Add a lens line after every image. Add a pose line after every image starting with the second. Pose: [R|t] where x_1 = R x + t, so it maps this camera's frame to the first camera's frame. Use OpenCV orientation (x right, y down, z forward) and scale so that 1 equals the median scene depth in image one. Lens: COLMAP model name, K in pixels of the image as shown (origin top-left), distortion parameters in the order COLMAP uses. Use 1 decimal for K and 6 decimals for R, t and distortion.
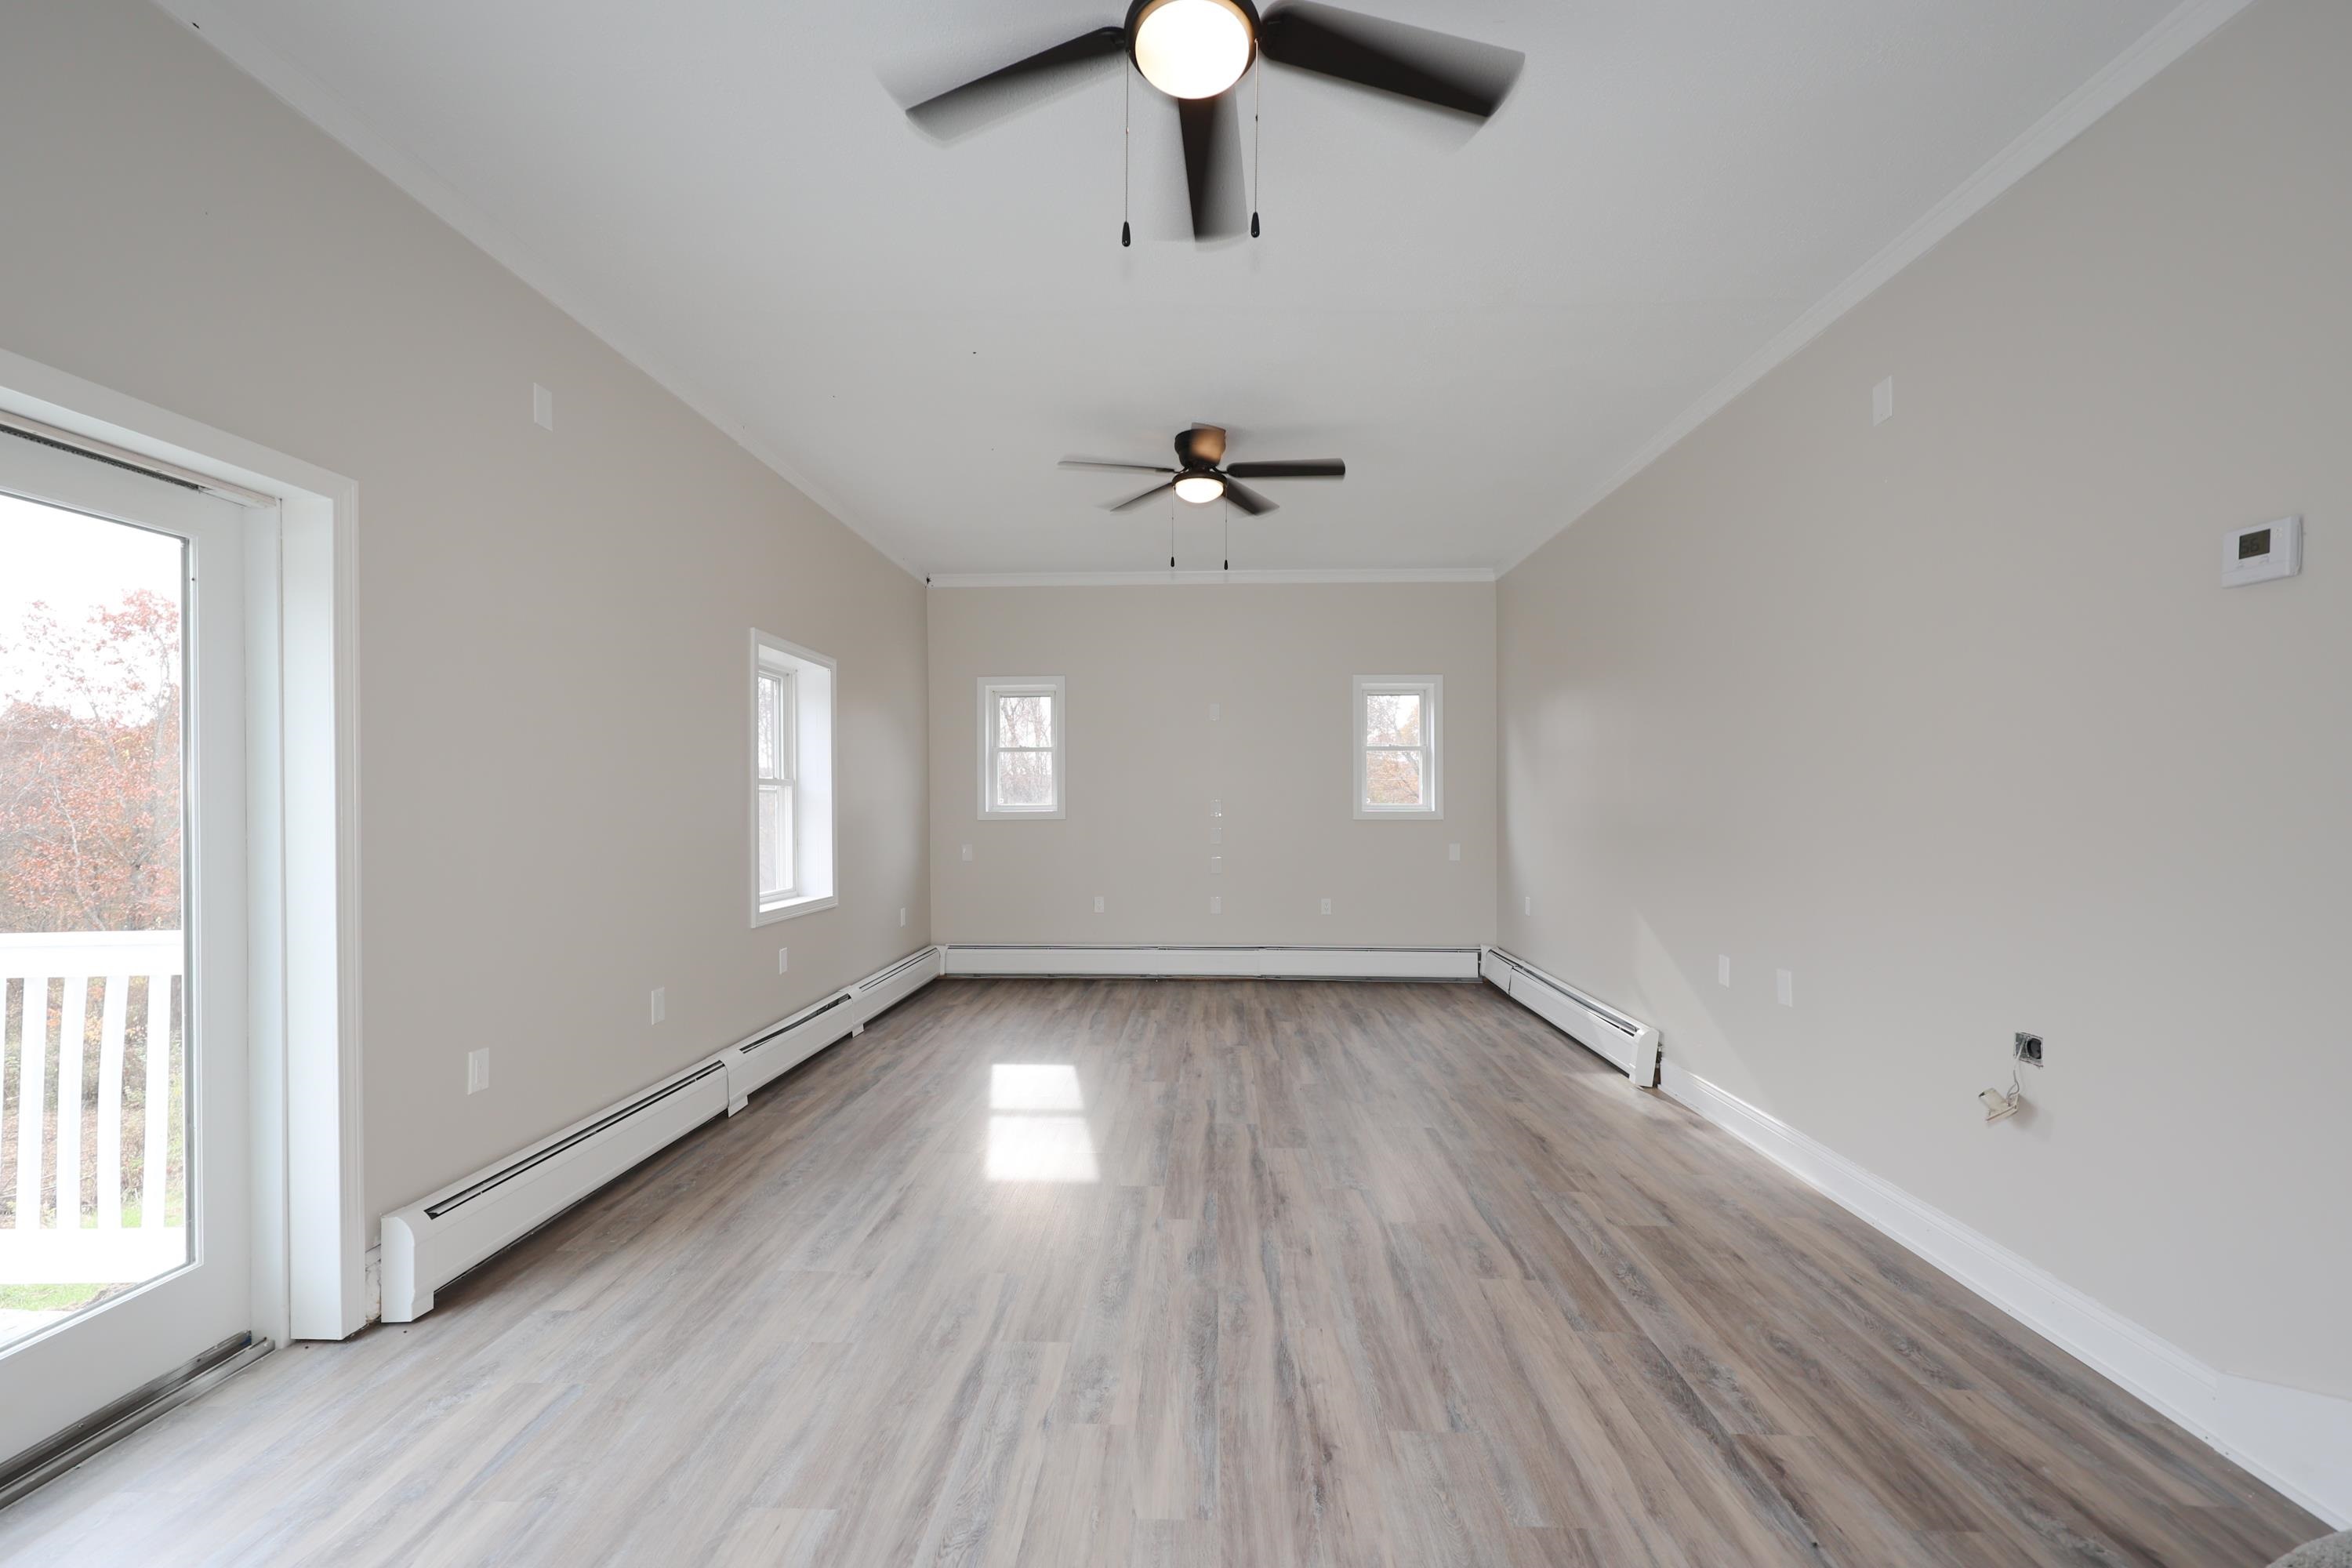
lens RADIAL K [[978.0, 0, 1176.0], [0, 978.0, 784.0], [0, 0, 1]] dist [0.004662, -0.000890]
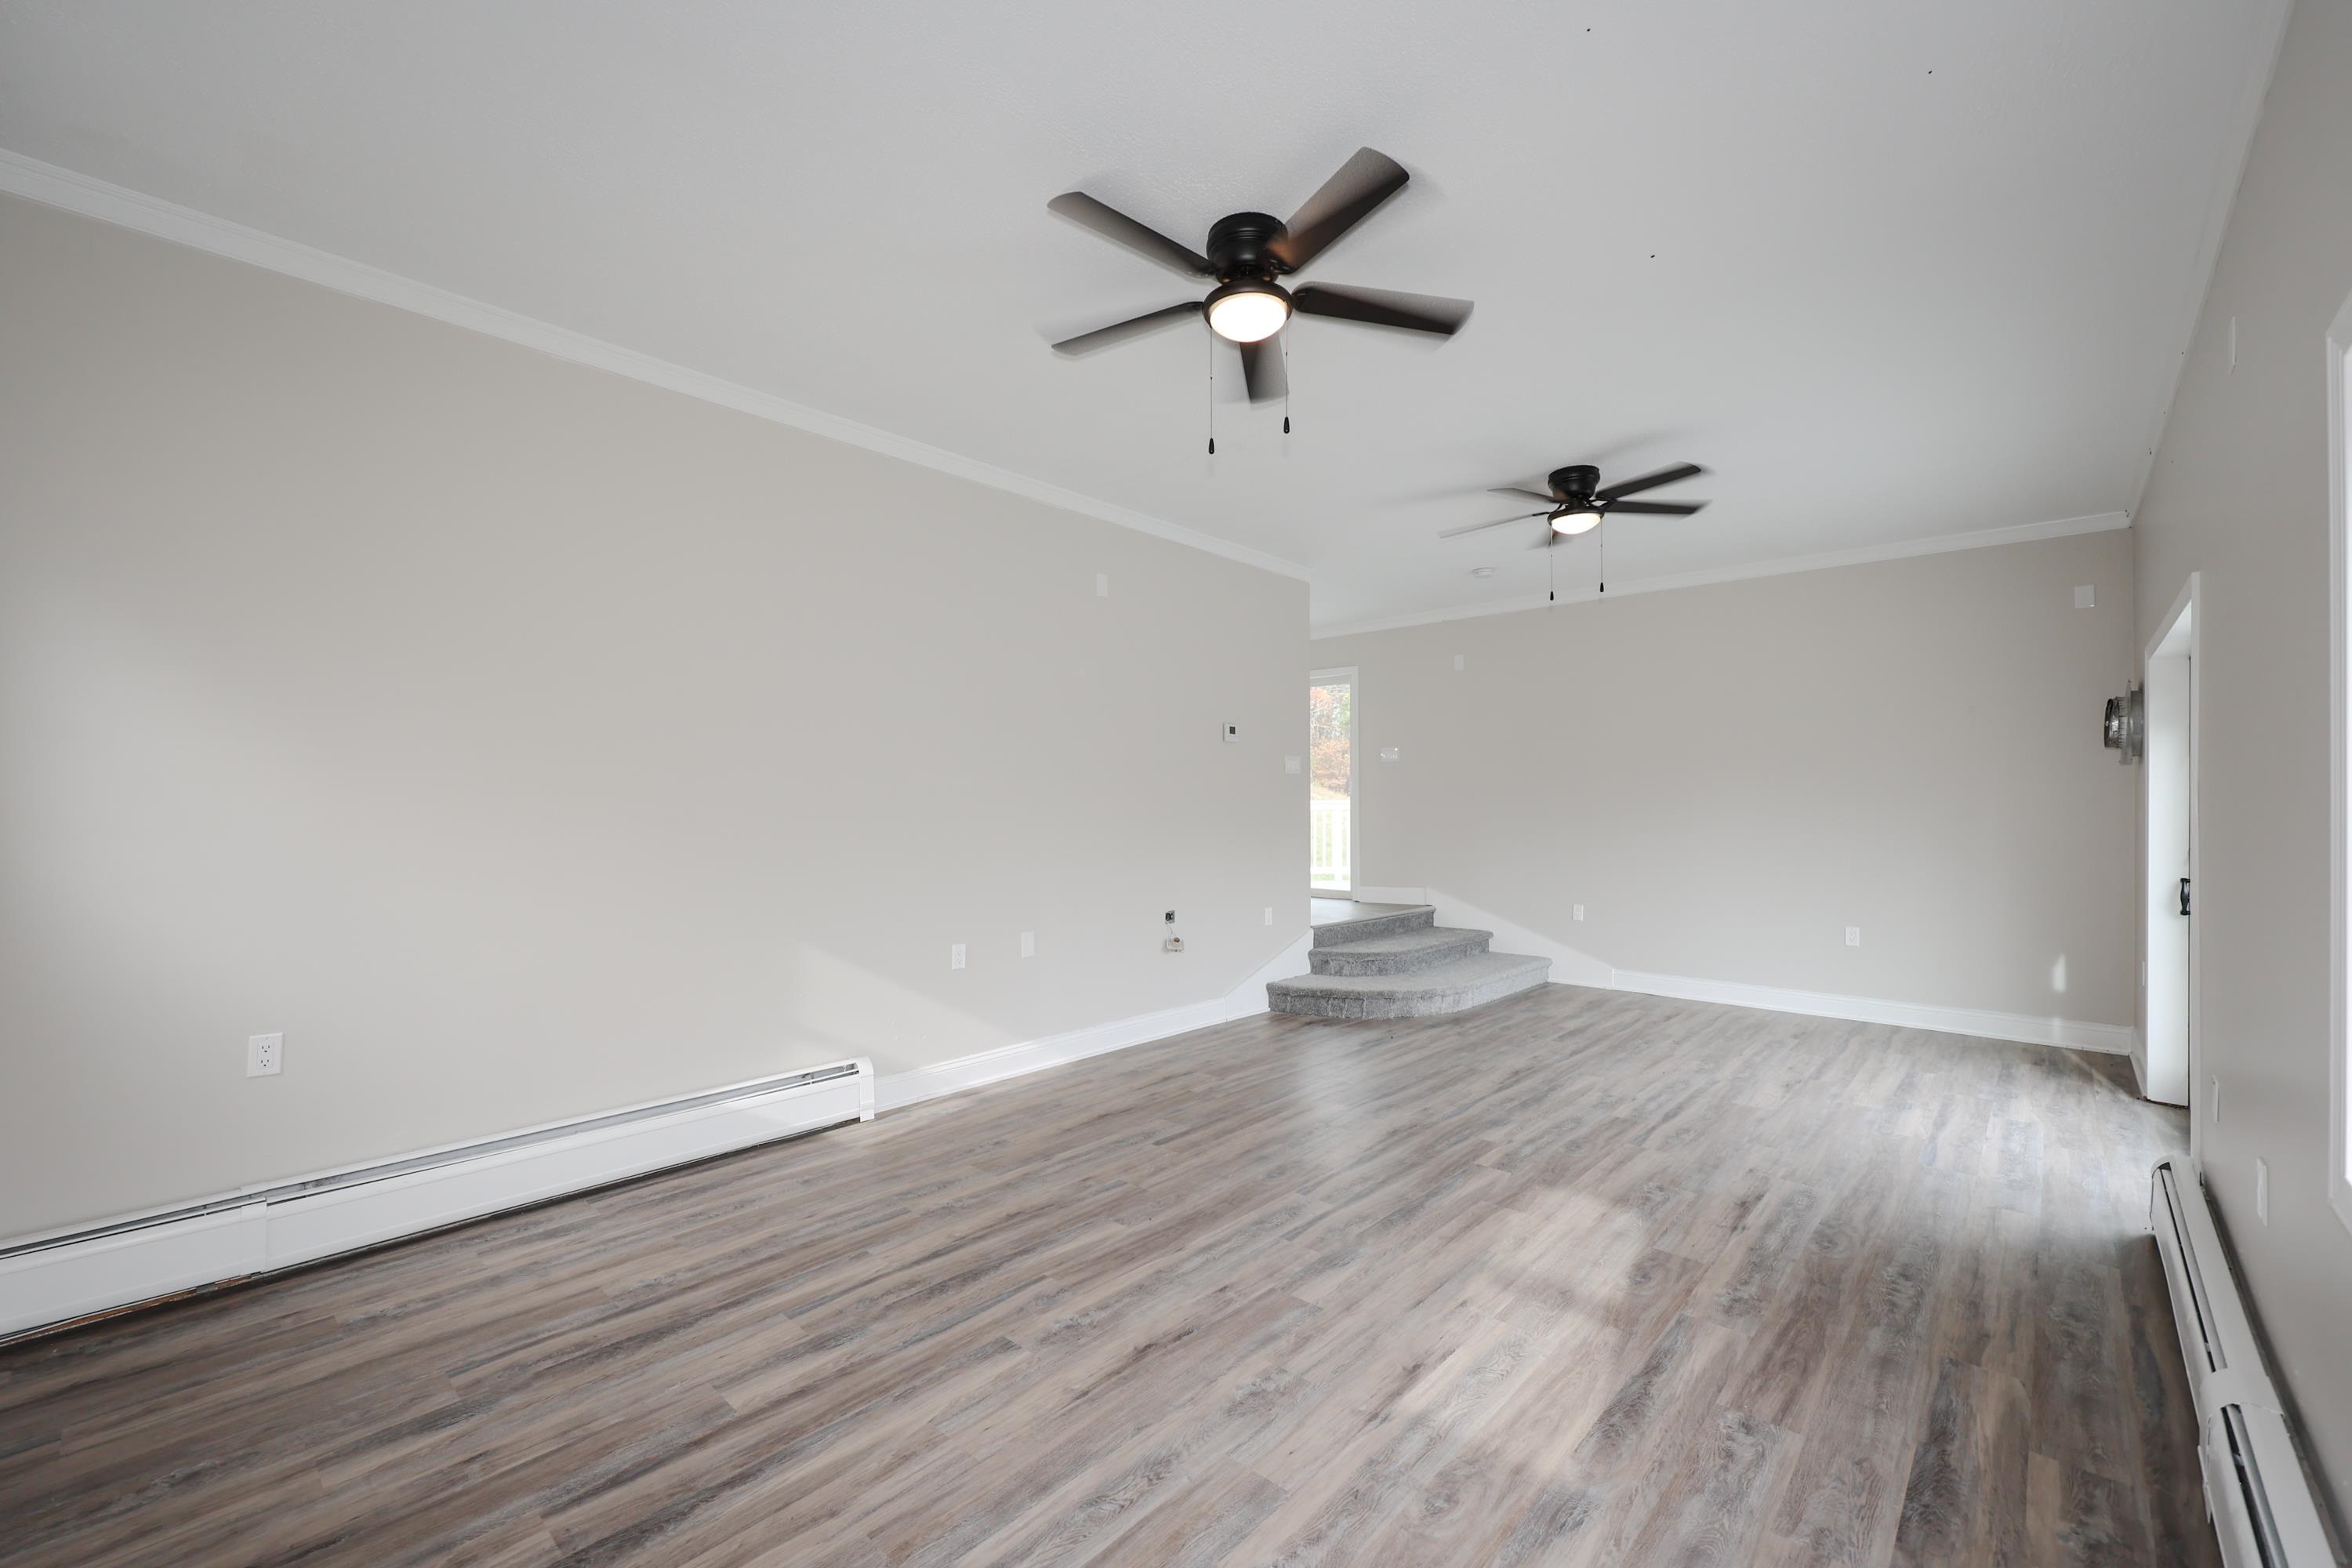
lens RADIAL K [[967.7, 0, 1173.6], [0, 967.7, 794.6], [0, 0, 1]] dist [0.007213, 0.000041]
pose [[-0.765376, 0.003156, 0.643575, -0.459975], [-0.015574, 0.999604, -0.023424, 0.023244], [-0.643395, -0.027951, -0.765024, 2.065567]]
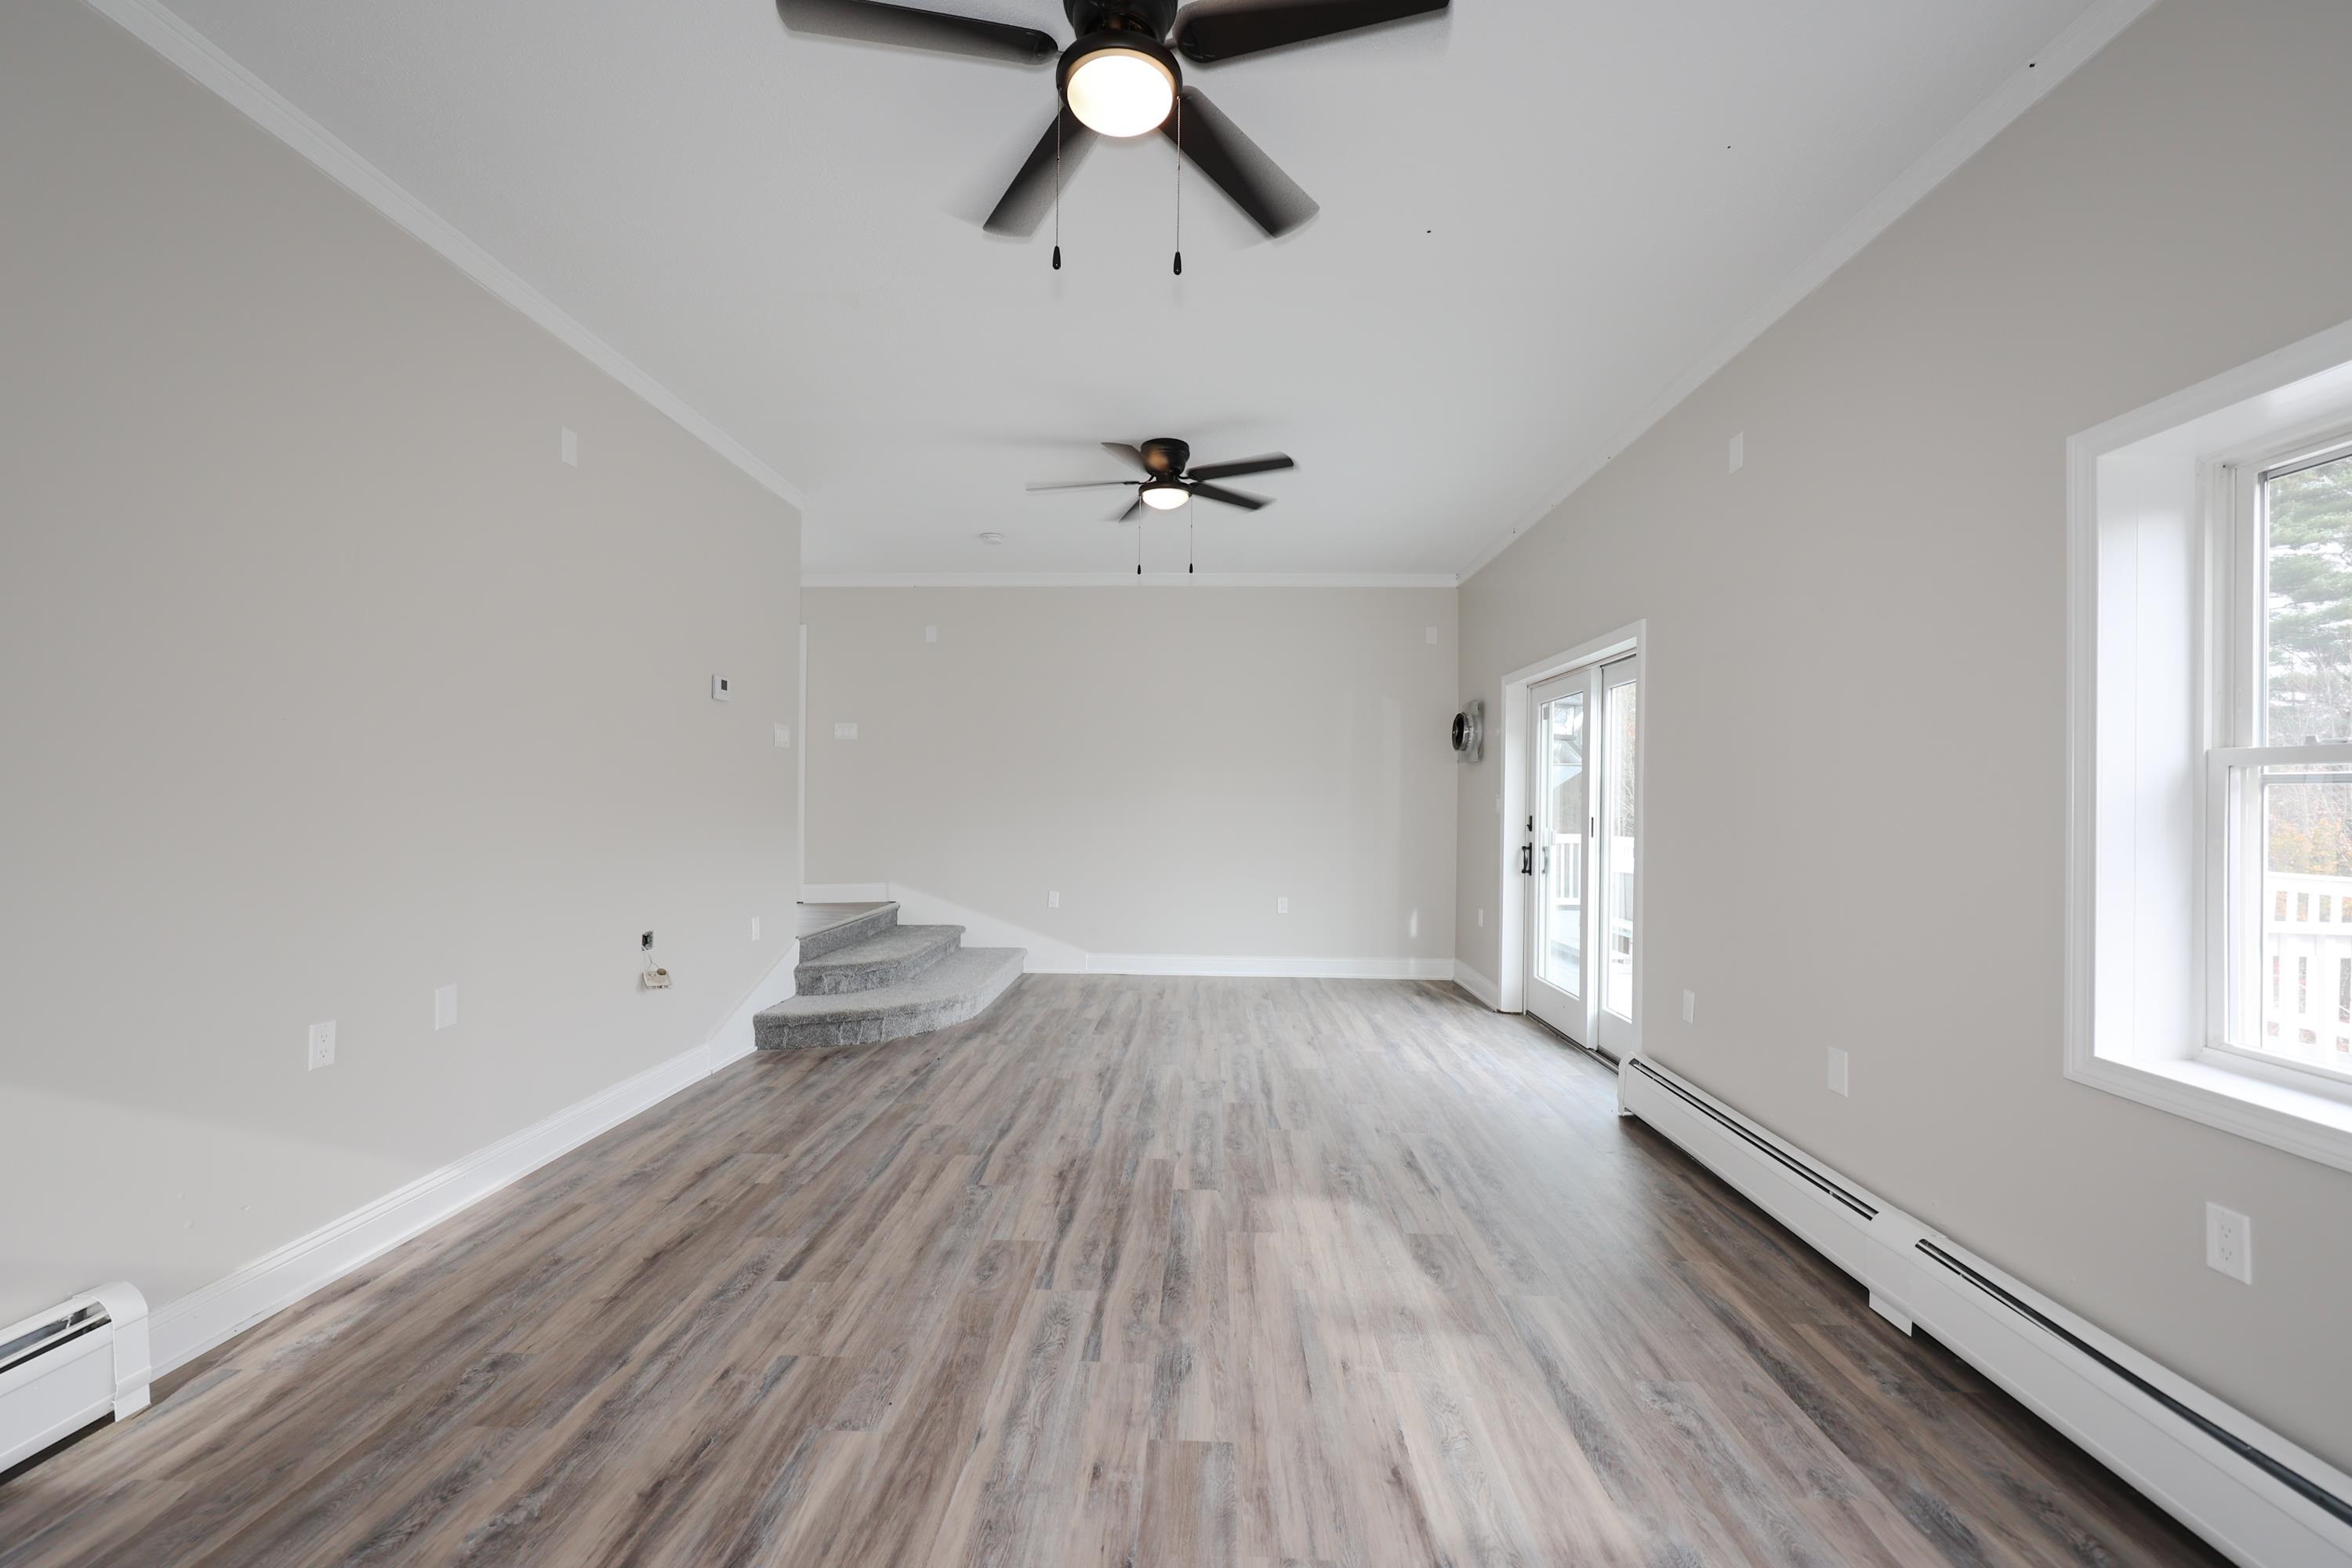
lens RADIAL K [[978.0, 0, 1176.0], [0, 978.0, 784.0], [0, 0, 1]] dist [0.004662, -0.000890]
pose [[-0.999922, -0.011949, -0.003707, -0.006011], [-0.011814, 0.999333, -0.034563, 0.038892], [0.004118, -0.034517, -0.999396, 1.986317]]
